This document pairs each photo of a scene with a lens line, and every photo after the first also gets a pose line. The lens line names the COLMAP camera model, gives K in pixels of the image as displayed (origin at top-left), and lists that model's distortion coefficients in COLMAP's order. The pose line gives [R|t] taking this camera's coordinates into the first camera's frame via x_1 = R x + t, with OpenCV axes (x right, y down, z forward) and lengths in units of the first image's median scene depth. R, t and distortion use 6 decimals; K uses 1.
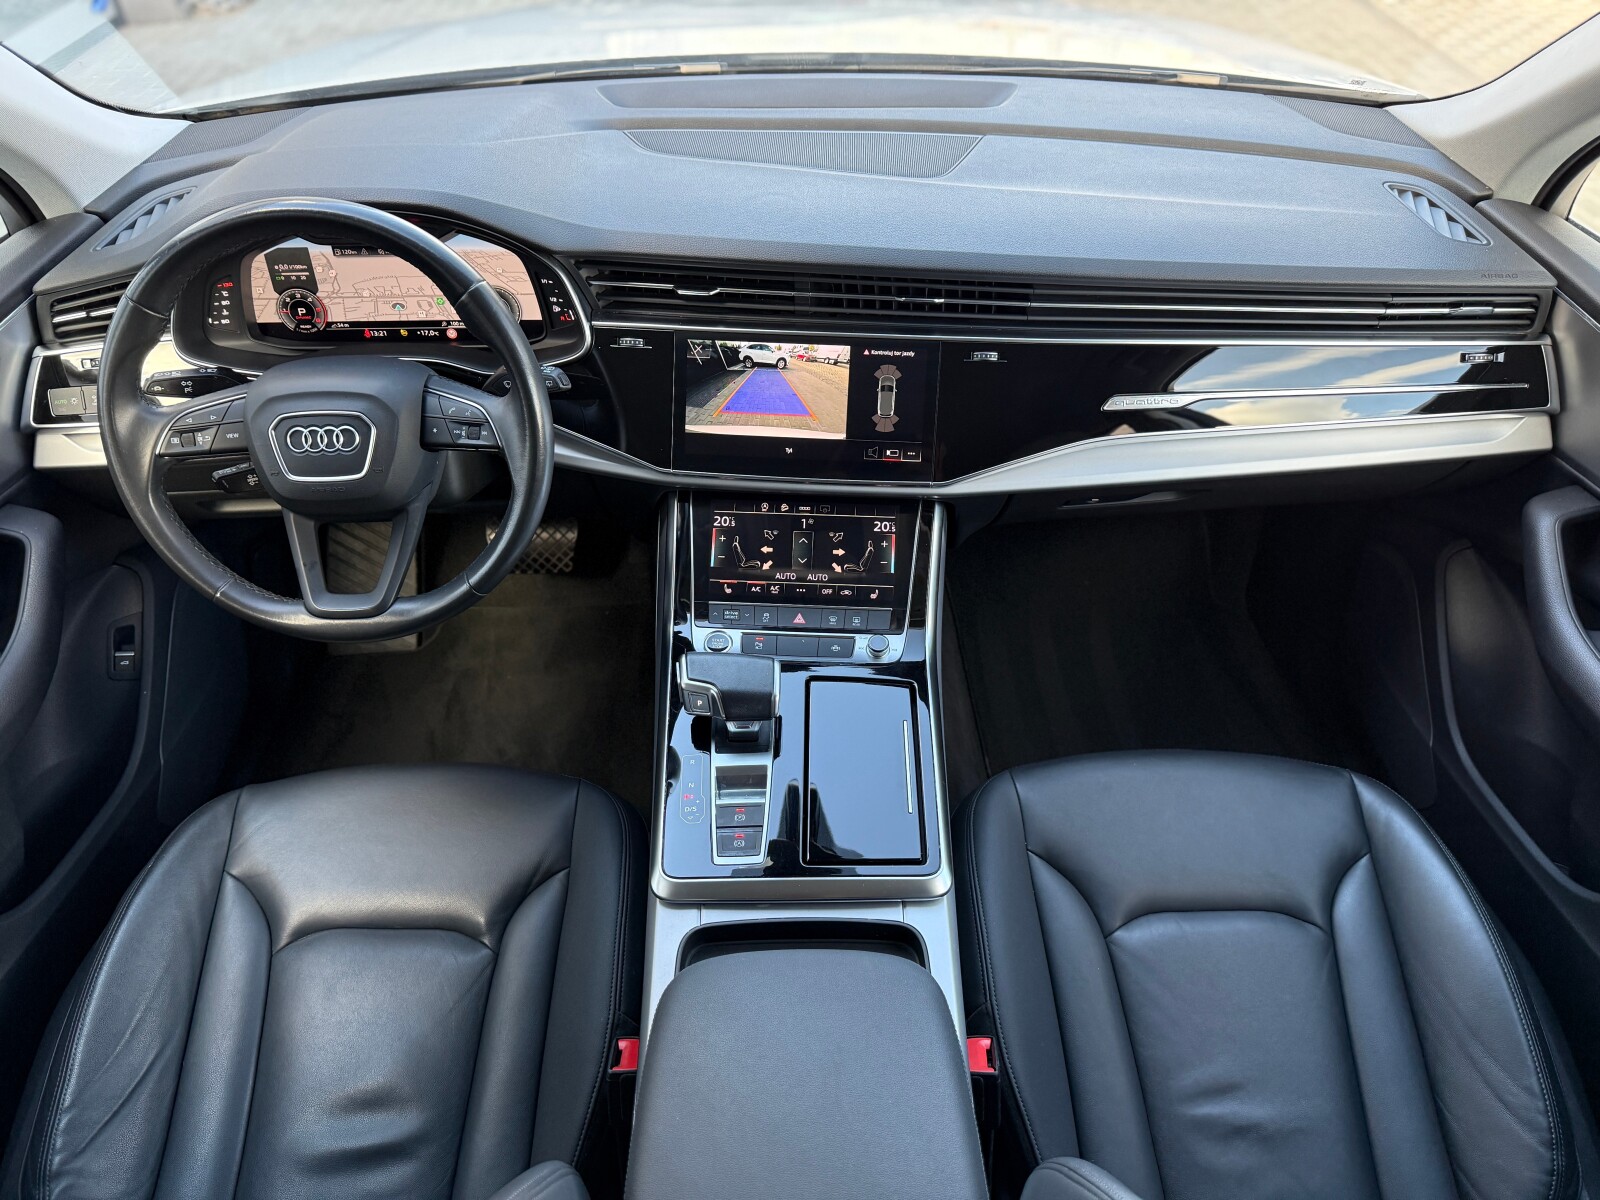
lens RADIAL K [[1132.5, 0, 808.5], [0, 1132.5, 611.1], [0, 0, 1]] dist [0.052431, -0.086604]
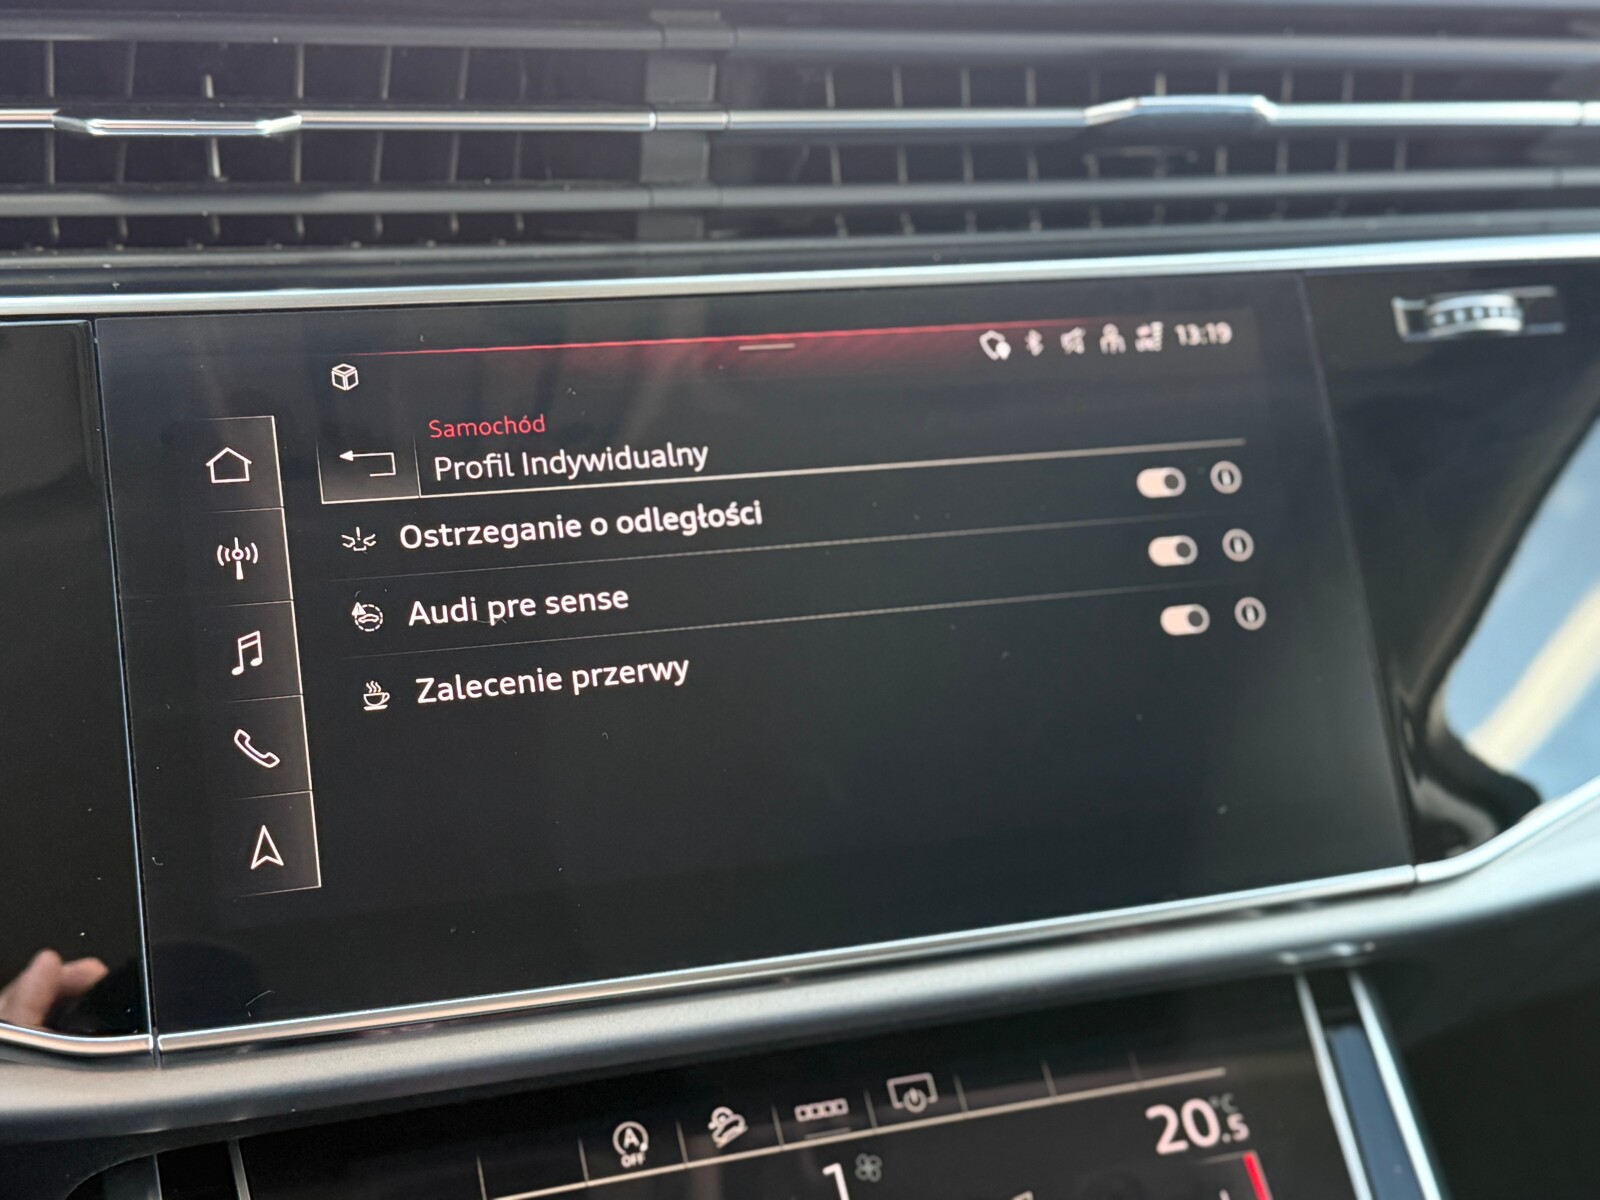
lens RADIAL K [[2174.3, 0, 792.8], [0, 2174.3, 632.2], [0, 0, 1]] dist [0.115275, 0.000000]
pose [[0.930623, -0.117138, 0.346726, -0.141492], [0.223309, 0.932339, -0.284388, -0.062554], [-0.289954, 0.342085, 0.893815, 0.642623]]
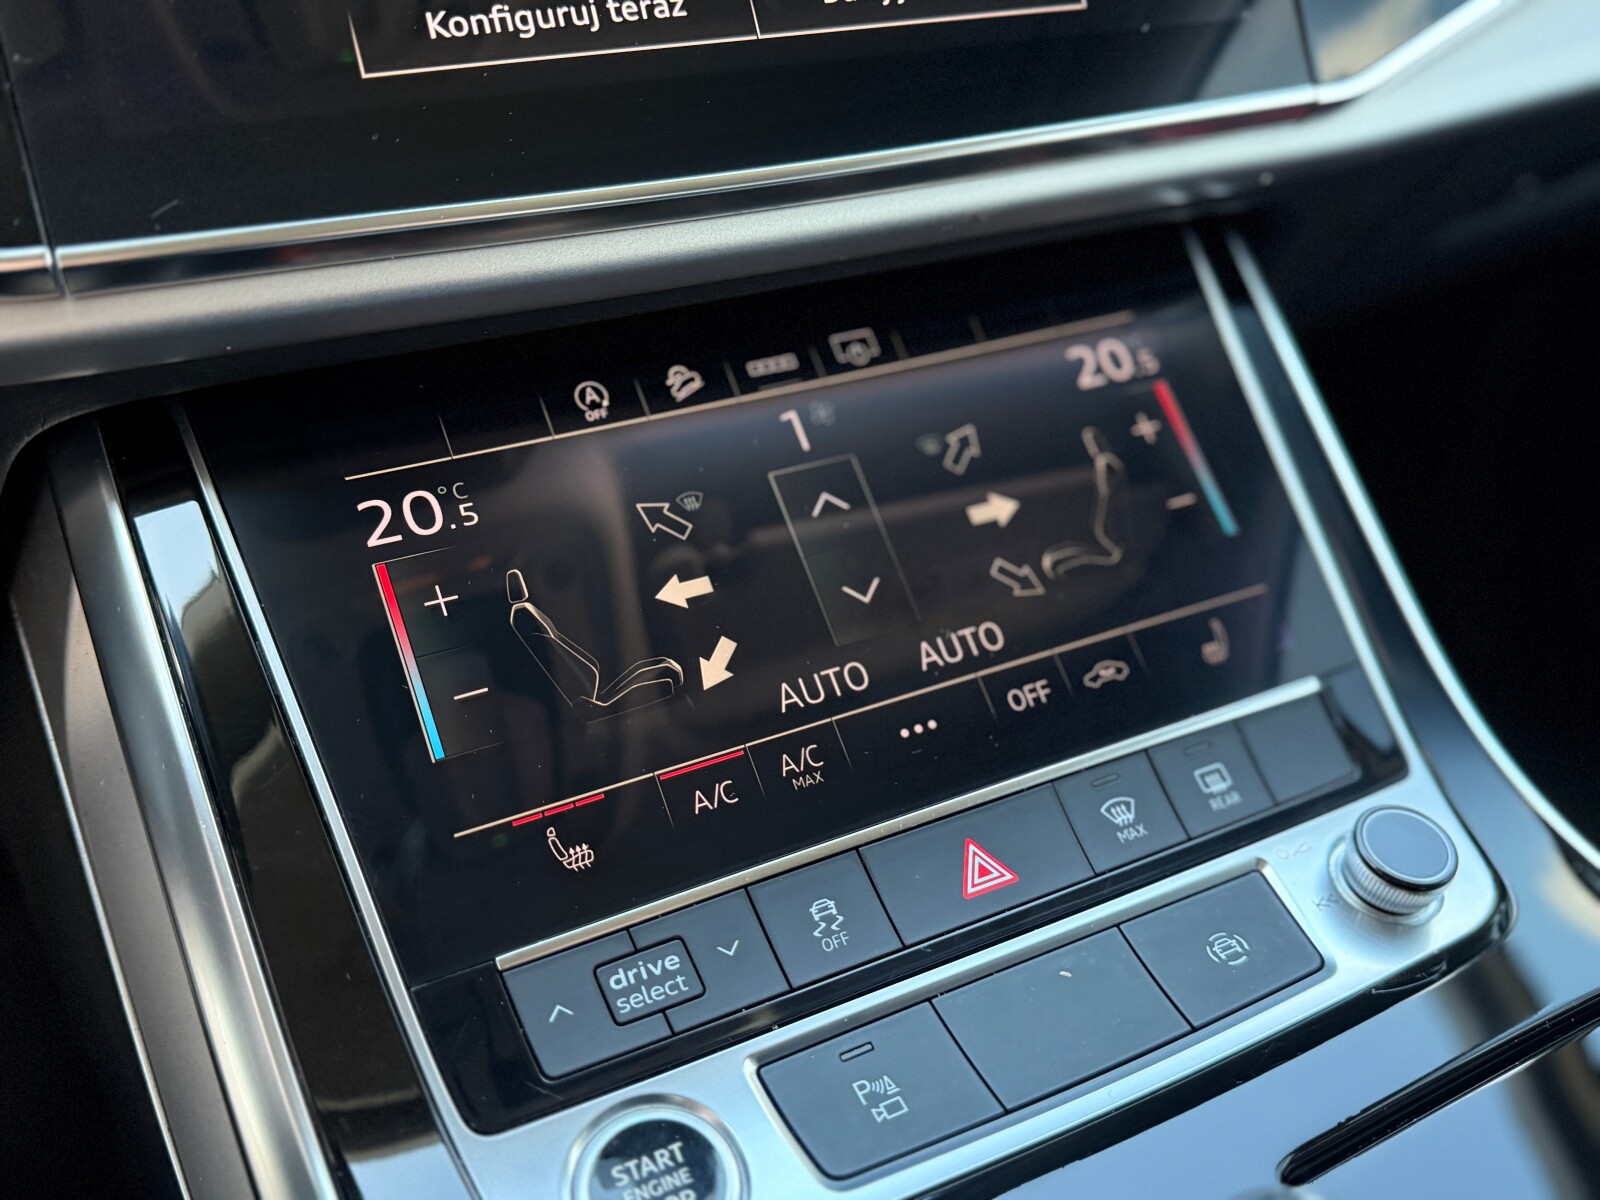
lens RADIAL K [[1449.0, 0, 783.9], [0, 1449.0, 591.8], [0, 0, 1]] dist [0.073065, 0.000000]
pose [[0.877795, -0.265748, 0.398566, -0.126982], [0.320610, 0.944108, -0.076614, -0.029931], [-0.355929, 0.195035, 0.913934, 0.789139]]
